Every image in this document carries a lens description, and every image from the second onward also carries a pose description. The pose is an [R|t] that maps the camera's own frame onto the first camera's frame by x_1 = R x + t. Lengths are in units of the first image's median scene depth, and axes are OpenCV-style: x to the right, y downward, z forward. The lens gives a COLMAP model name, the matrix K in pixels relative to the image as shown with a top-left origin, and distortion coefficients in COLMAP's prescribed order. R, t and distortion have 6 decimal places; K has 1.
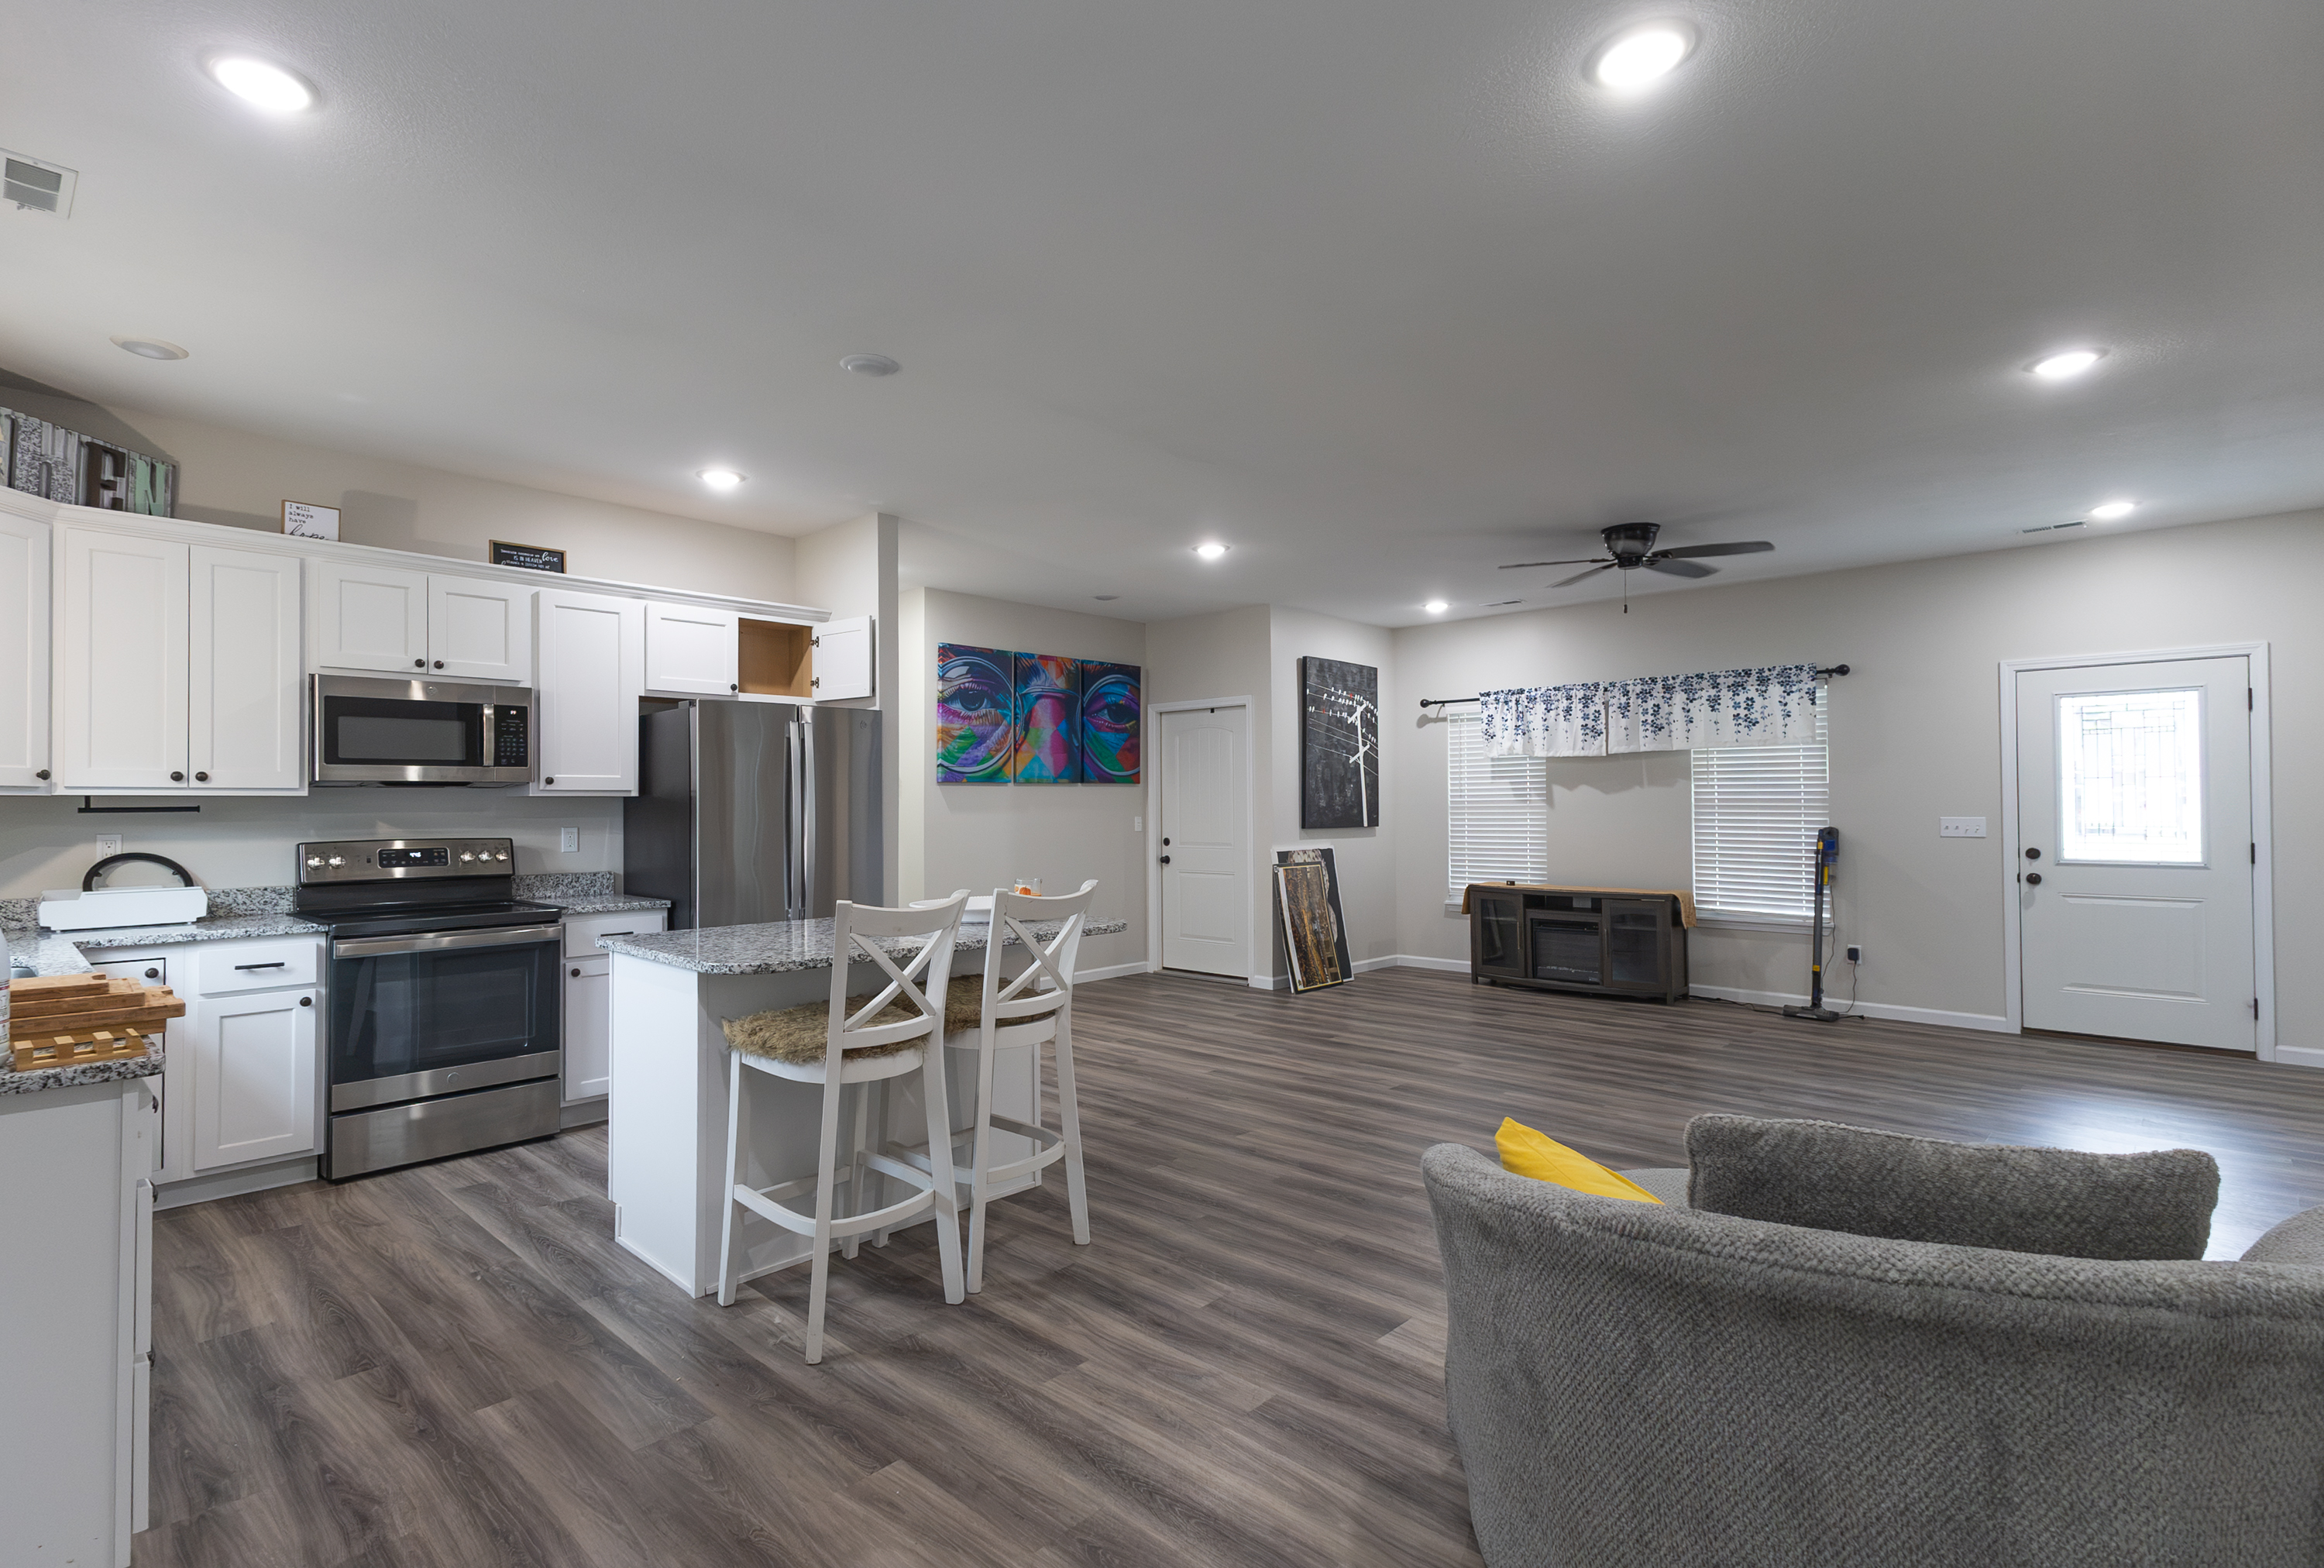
lens RADIAL K [[1118.0, 0, 1101.1], [0, 1118.0, 790.1], [0, 0, 1]] dist [0.023166, 0.000652]
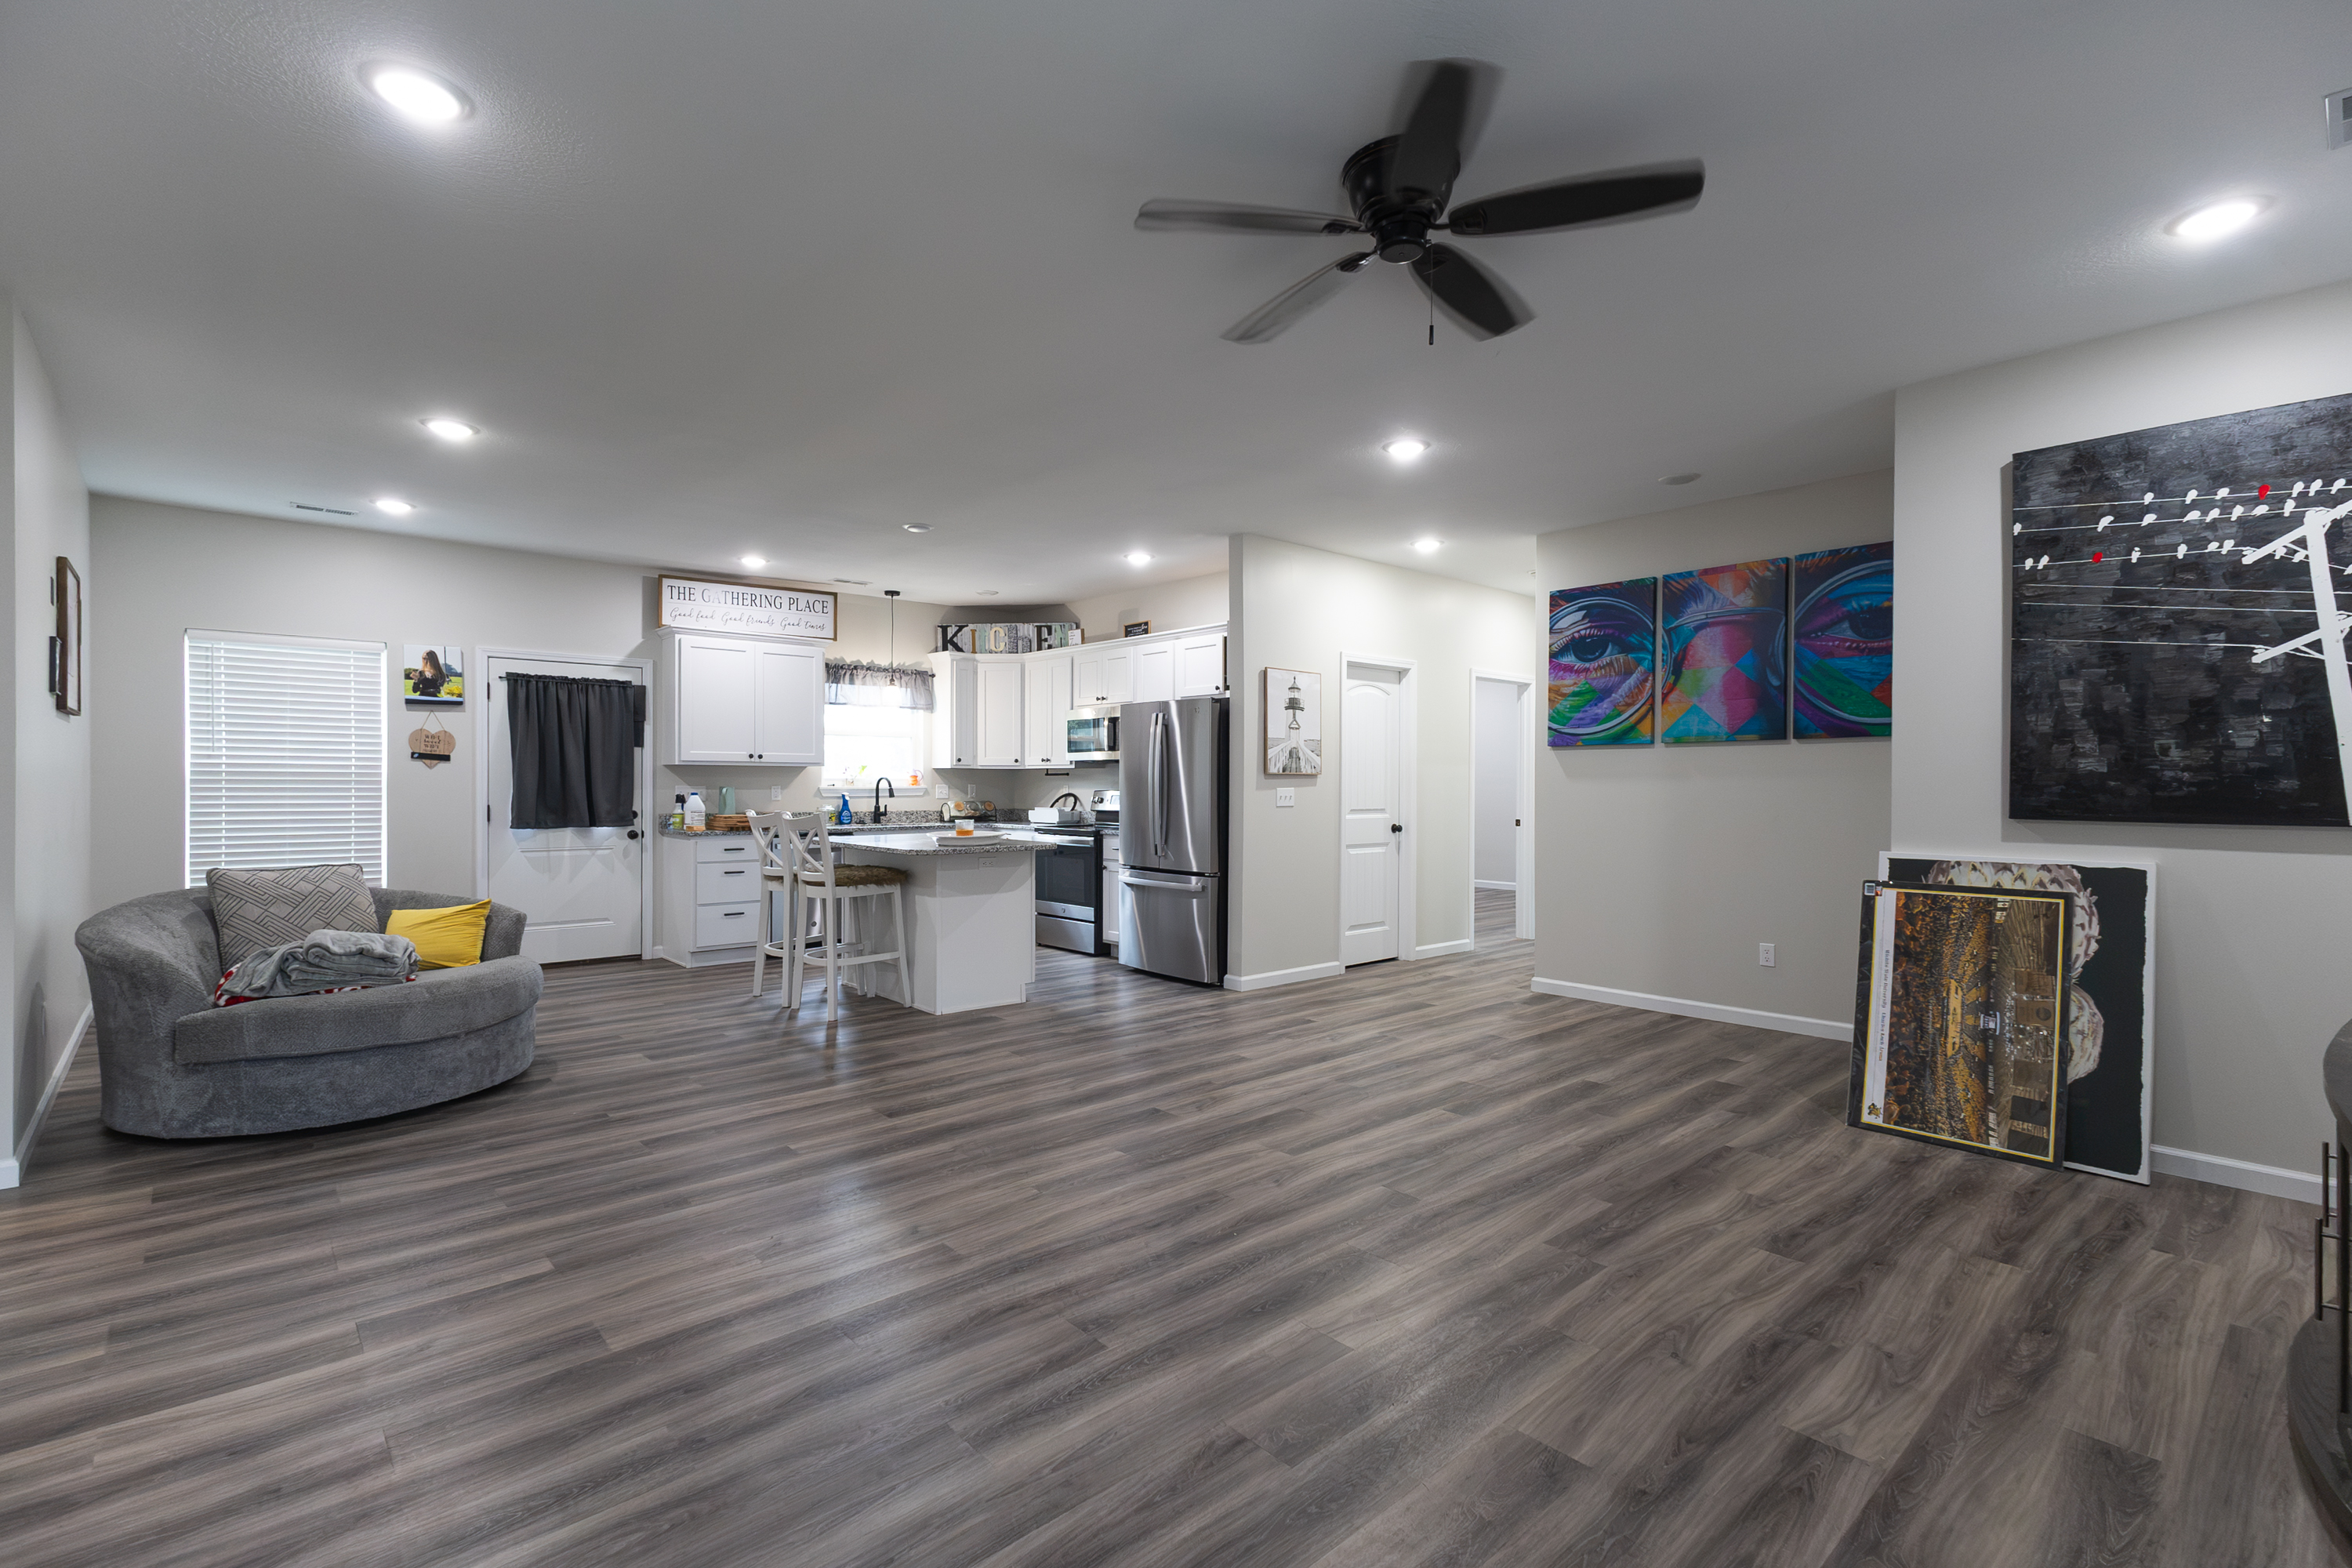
lens RADIAL K [[1075.1, 0, 1176.0], [0, 1075.1, 784.0], [0, 0, 1]] dist [0.020837, -0.000552]
pose [[-0.059442, 0.006902, -0.998208, 0.760581], [0.011433, 0.999915, 0.006233, 0.014450], [0.998166, -0.011042, -0.059516, 0.767950]]
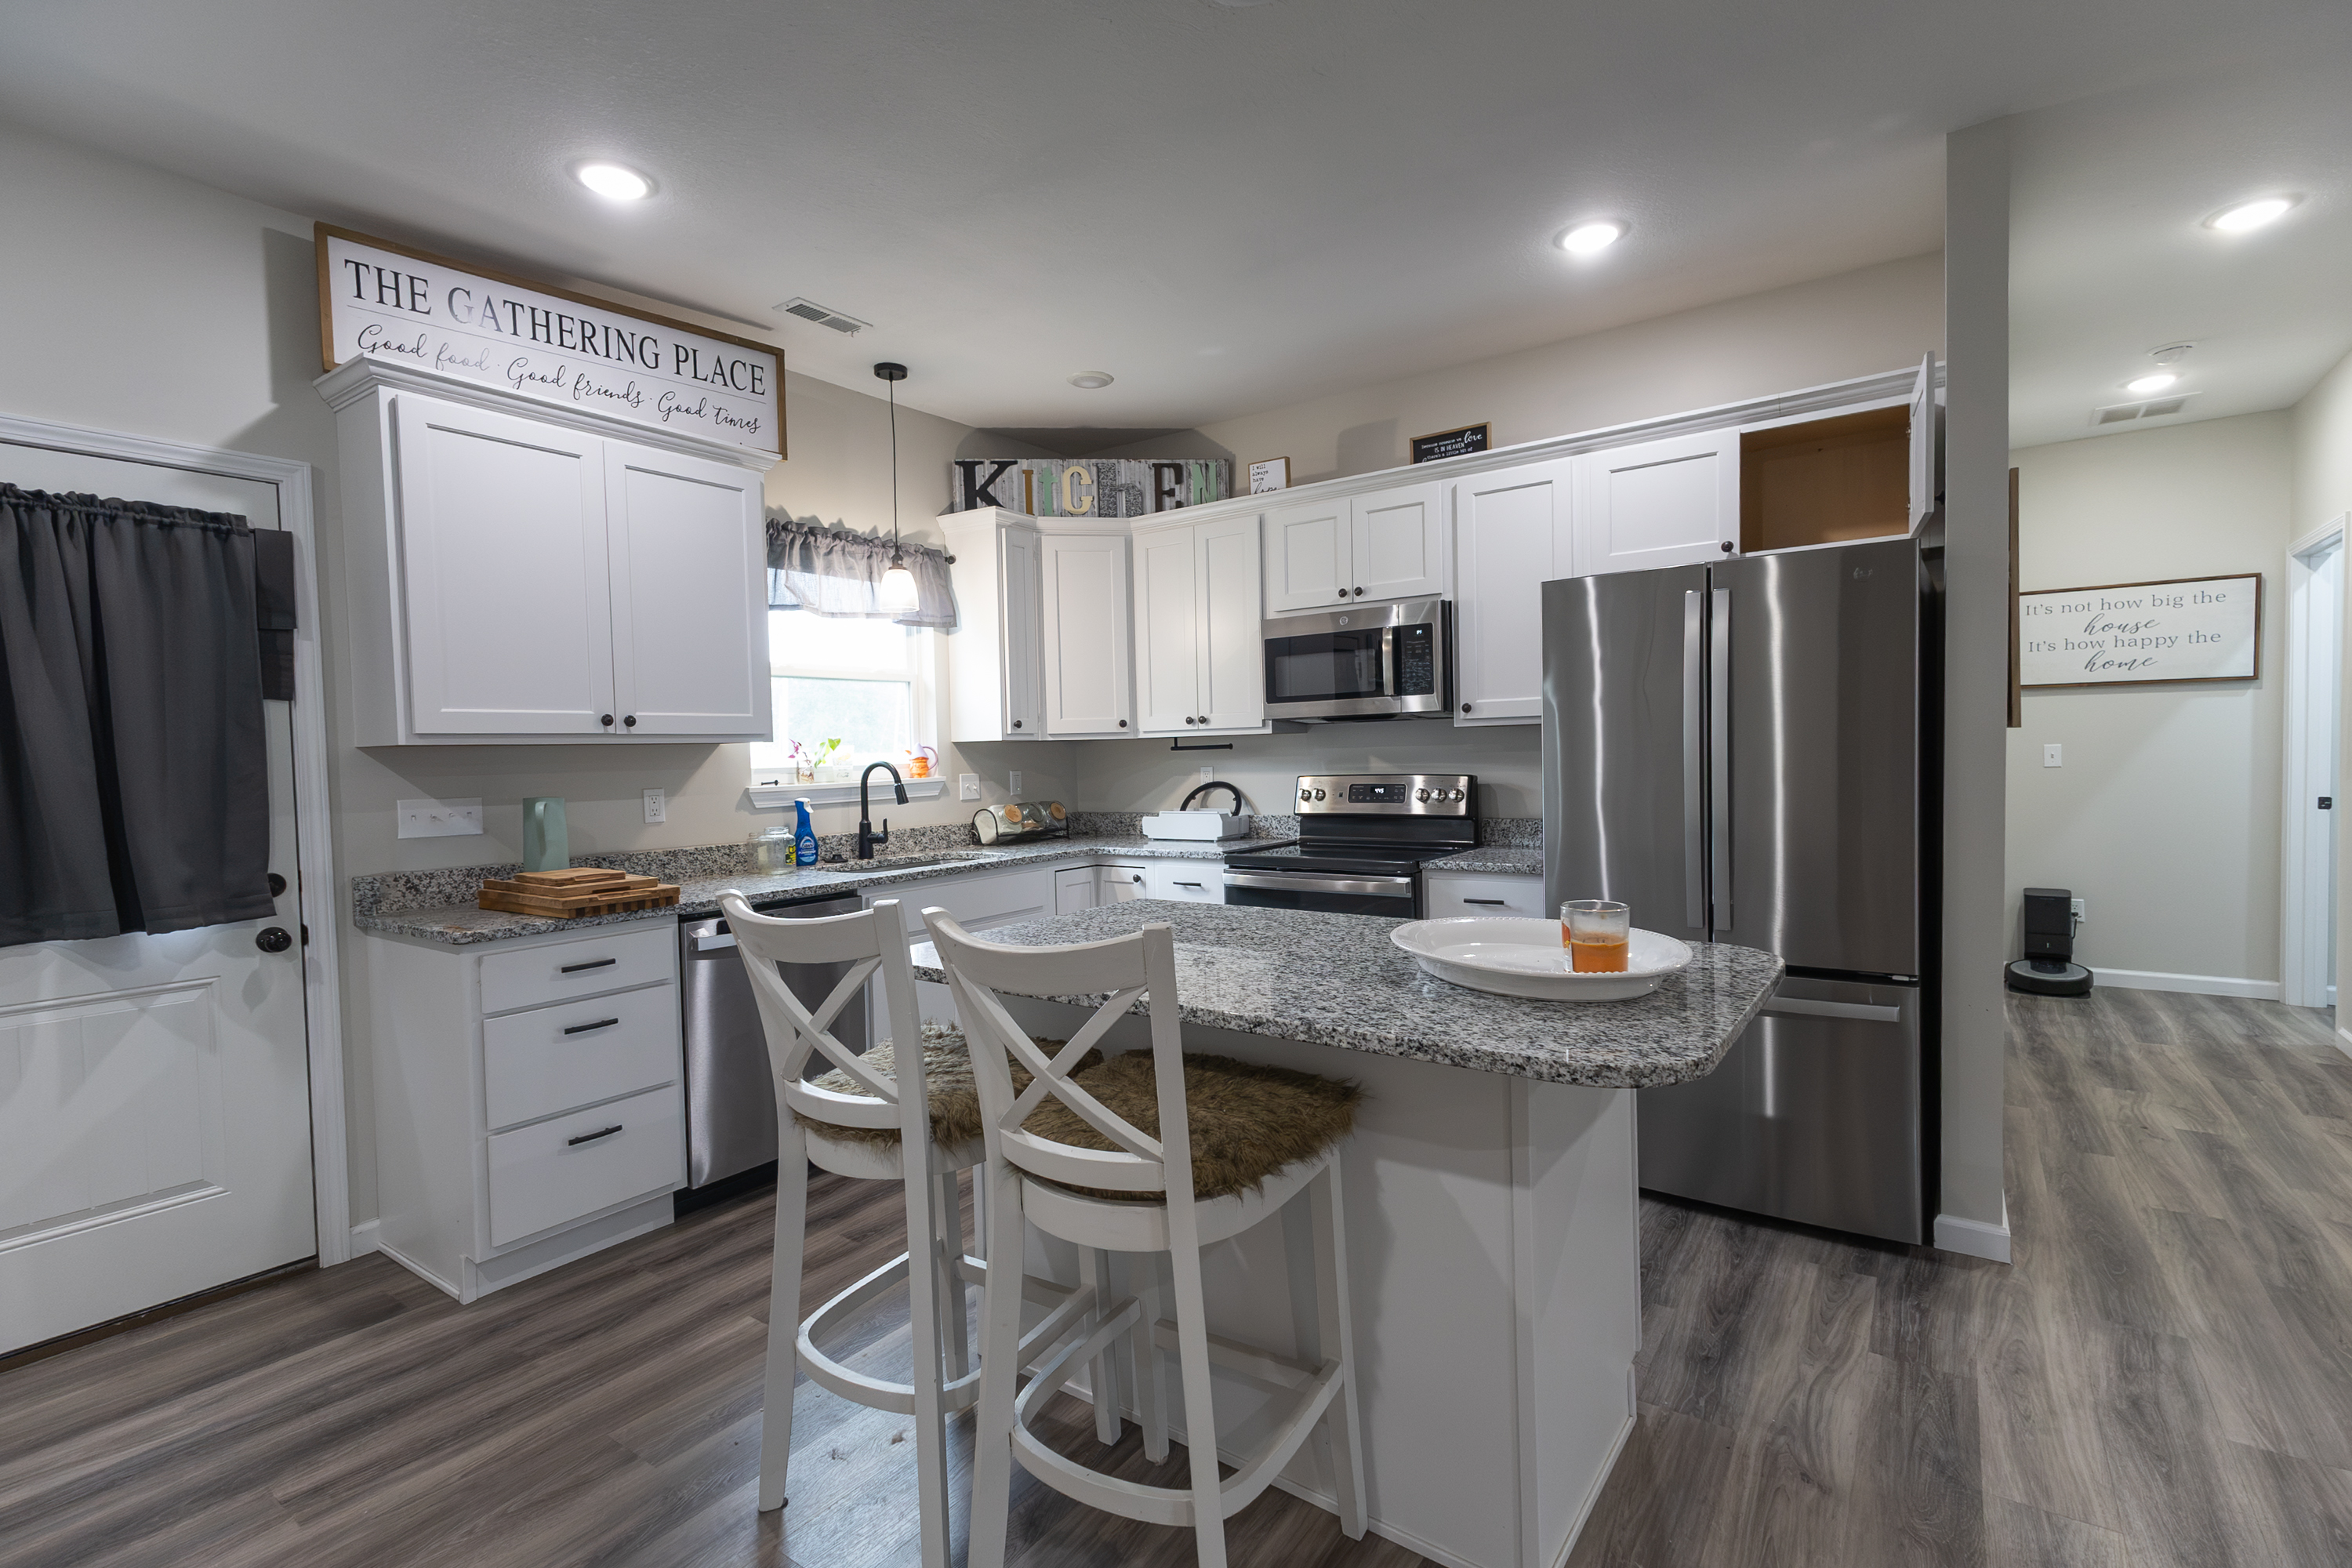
lens RADIAL K [[1075.1, 0, 1176.0], [0, 1075.1, 784.0], [0, 0, 1]] dist [0.020837, -0.000552]
pose [[0.158775, 0.031372, -0.986816, 0.177704], [0.038058, 0.998558, 0.037869, 0.006399], [0.986581, -0.043569, 0.157352, 0.437074]]
